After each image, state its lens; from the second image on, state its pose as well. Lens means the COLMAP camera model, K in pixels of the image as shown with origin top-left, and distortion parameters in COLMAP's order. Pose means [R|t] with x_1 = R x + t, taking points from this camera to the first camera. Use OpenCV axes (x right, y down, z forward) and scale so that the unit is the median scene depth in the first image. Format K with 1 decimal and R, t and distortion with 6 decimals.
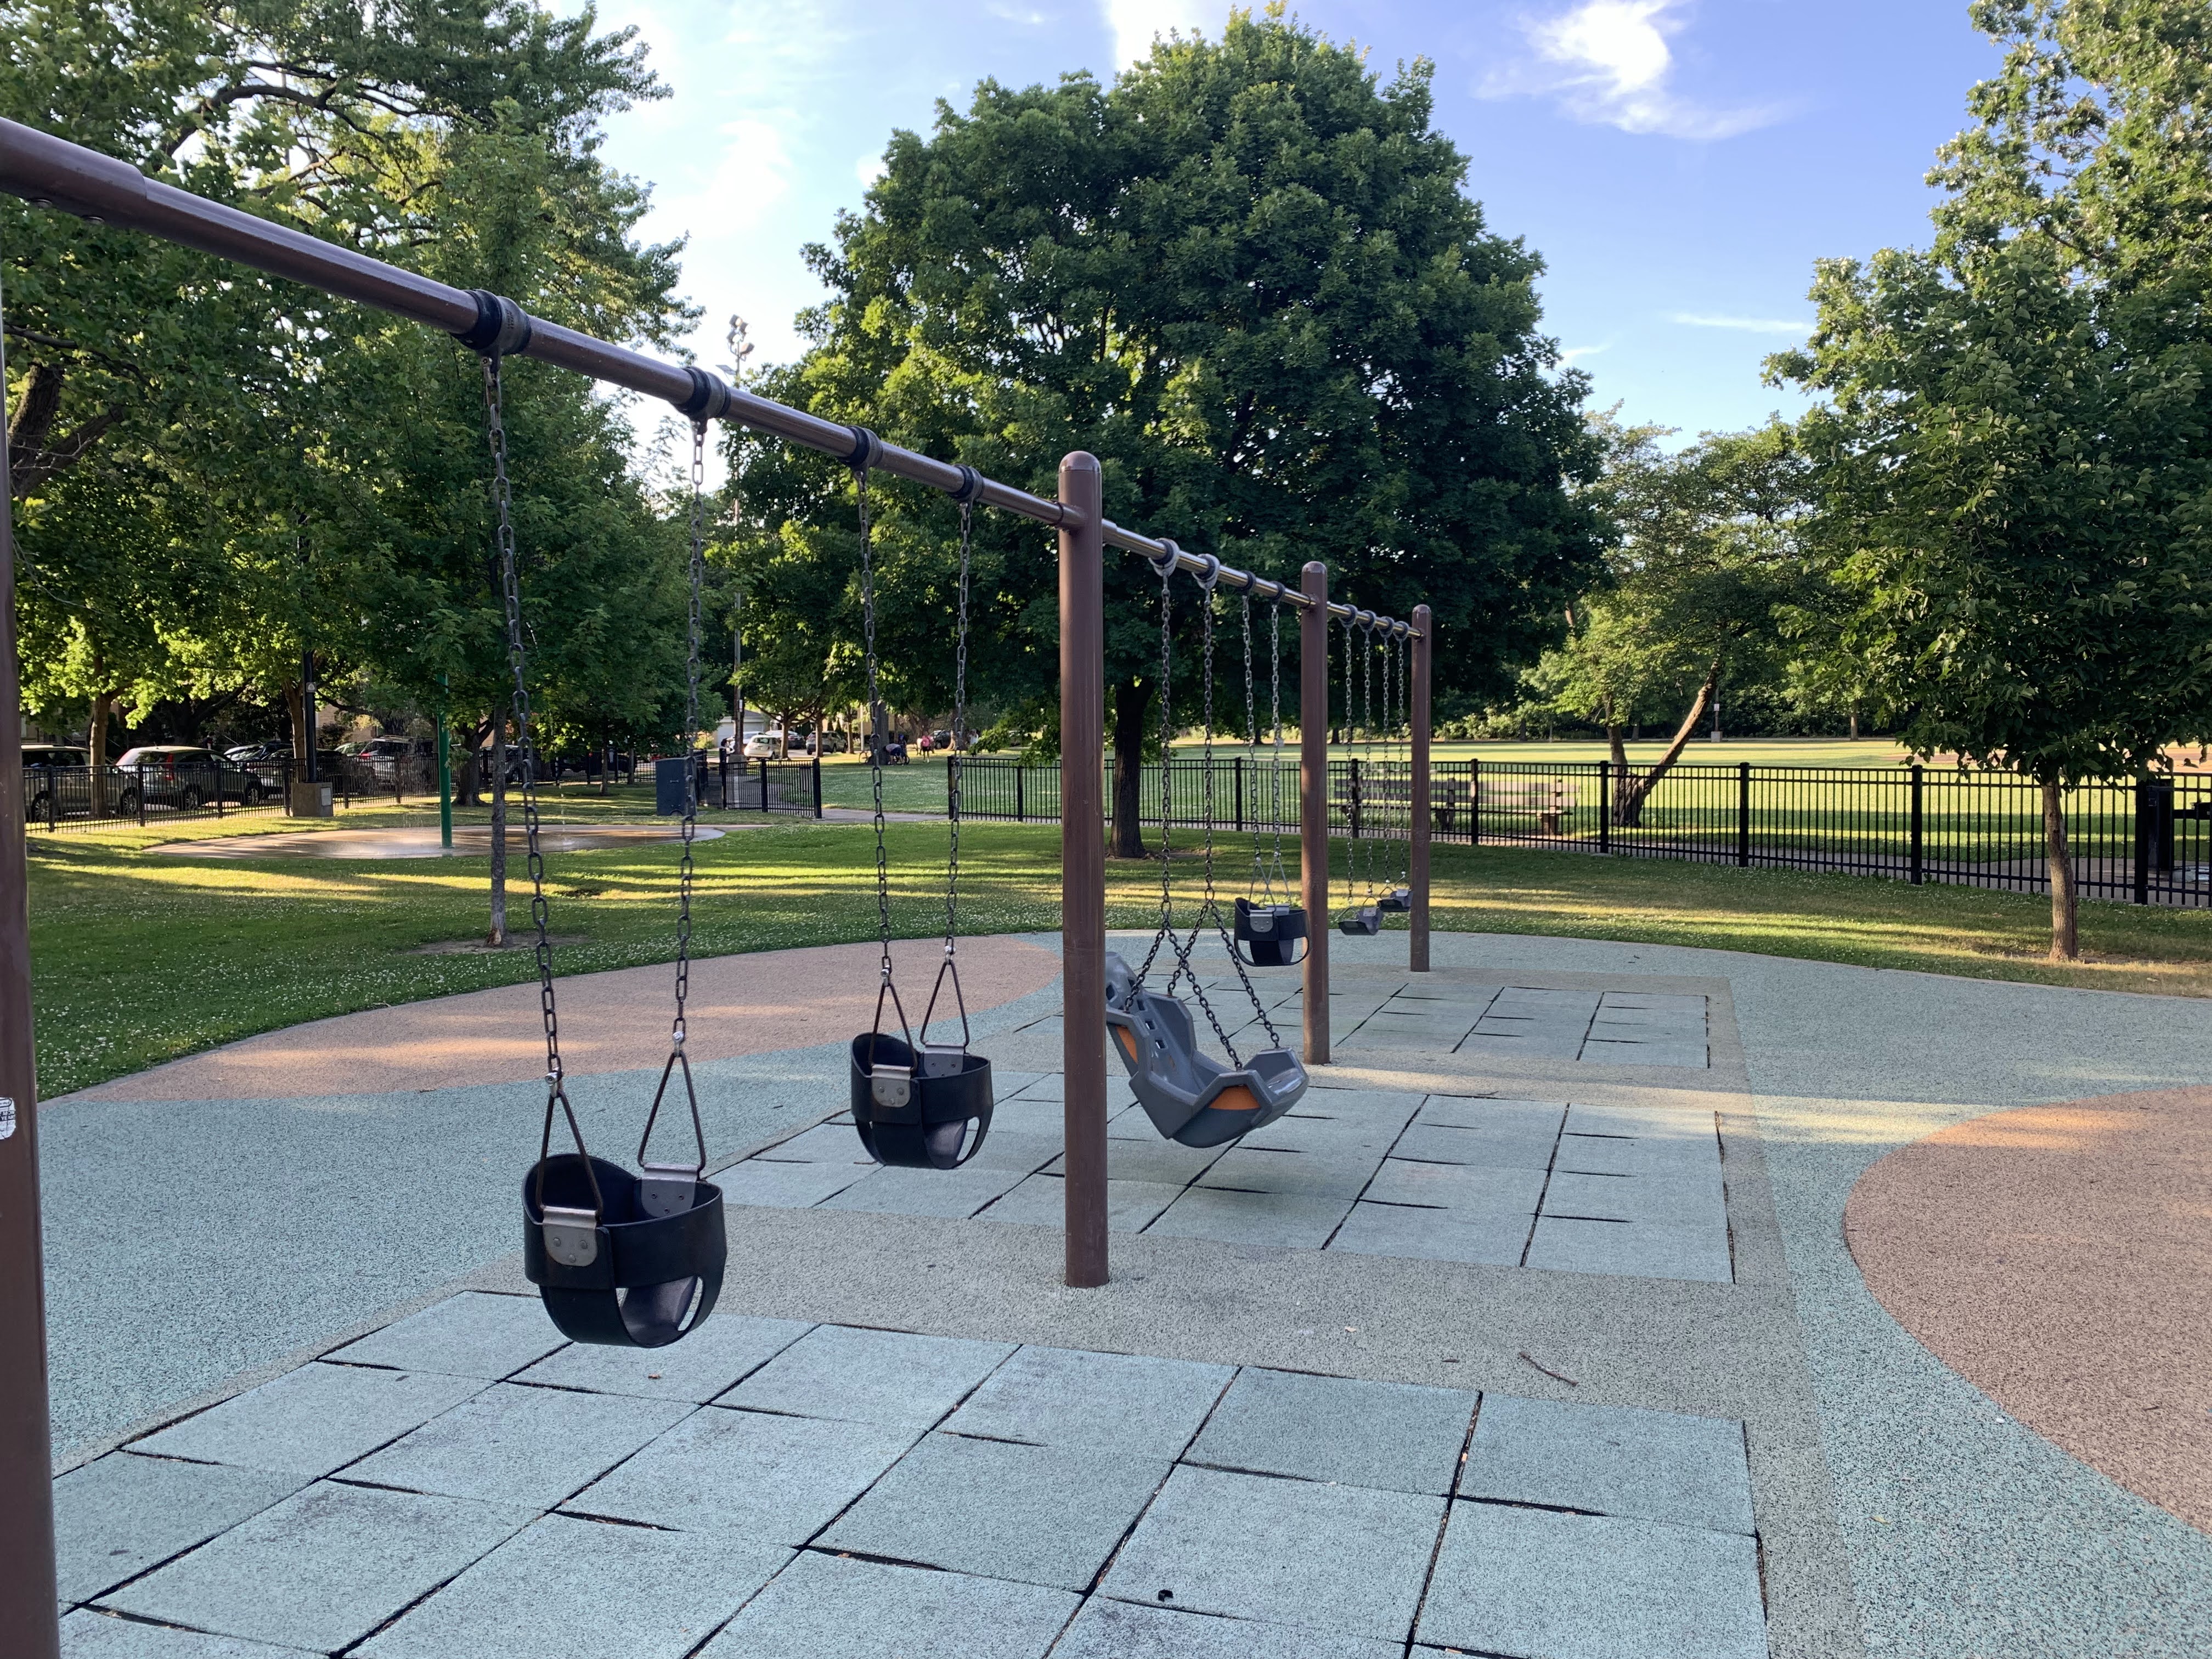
lens RADIAL K [[1662.3, 0, 1056.2], [0, 1662.3, 830.8], [0, 0, 1]] dist [0.008092, -0.004486]
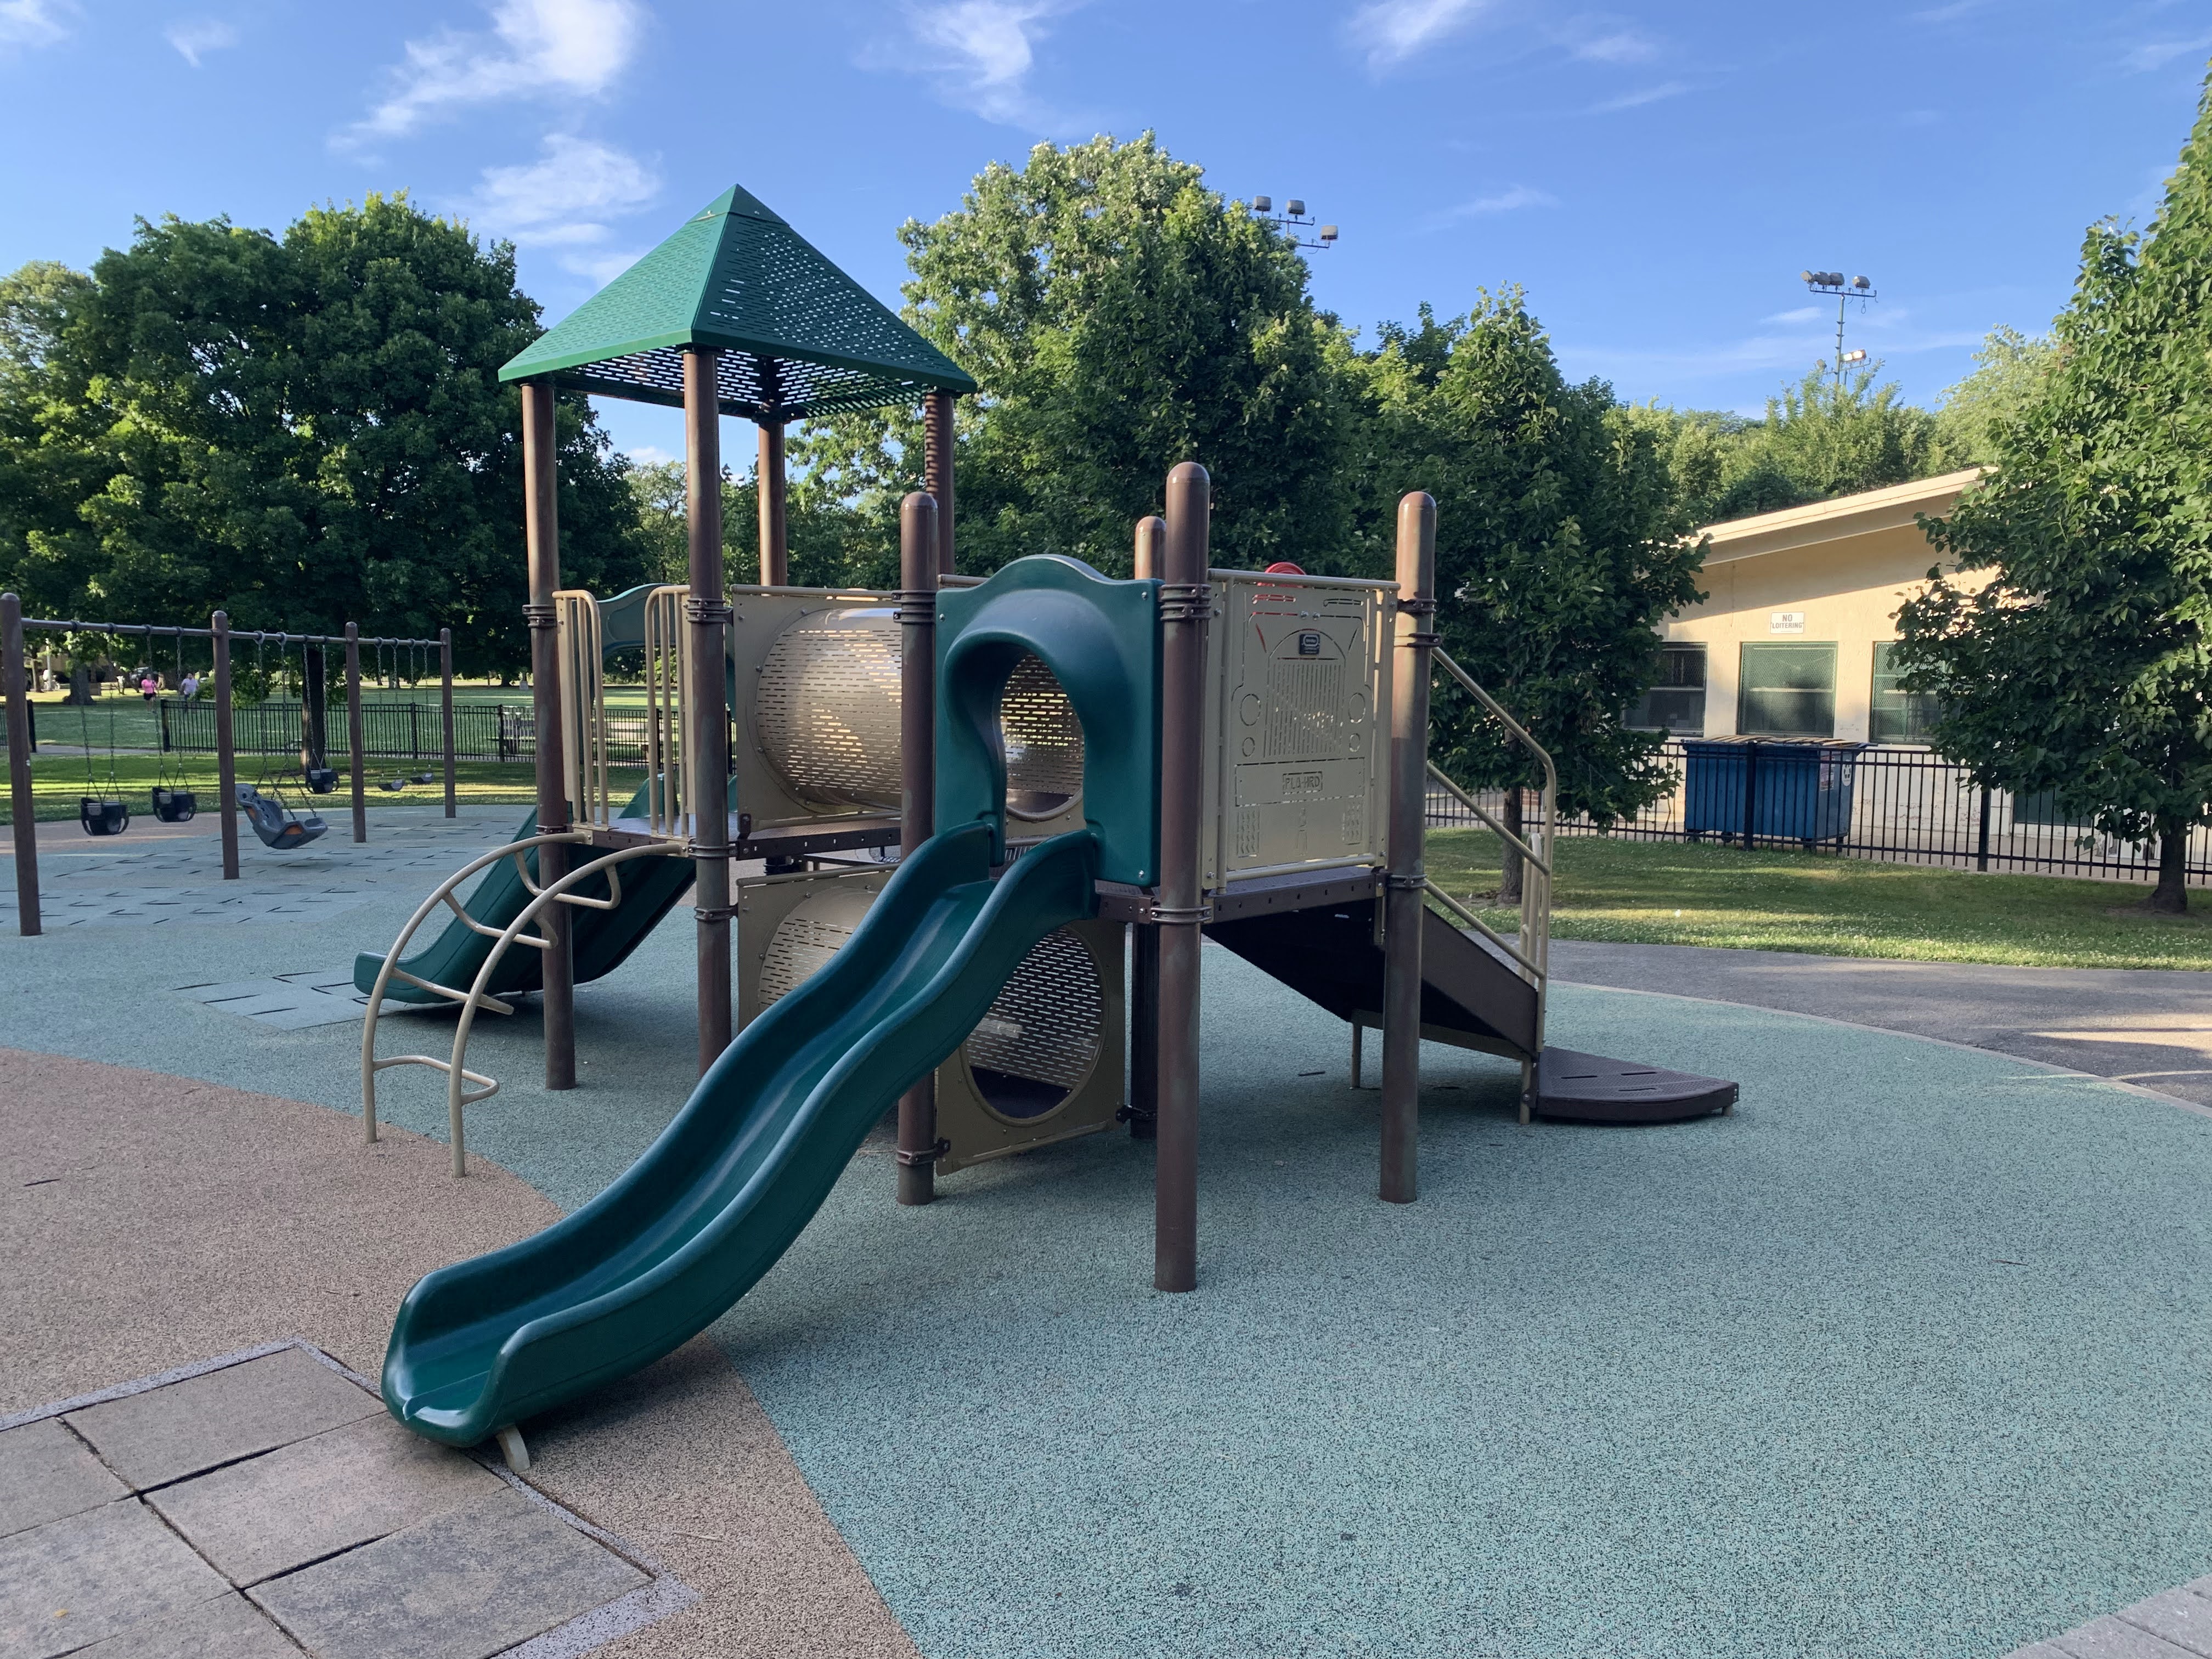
lens RADIAL K [[1662.3, 0, 1056.2], [0, 1662.3, 830.8], [0, 0, 1]] dist [0.008092, -0.004486]
pose [[0.908602, -0.022792, 0.417041, 0.032529], [0.008694, 0.999326, 0.035673, 0.022470], [-0.417573, -0.028787, 0.908187, -0.650230]]
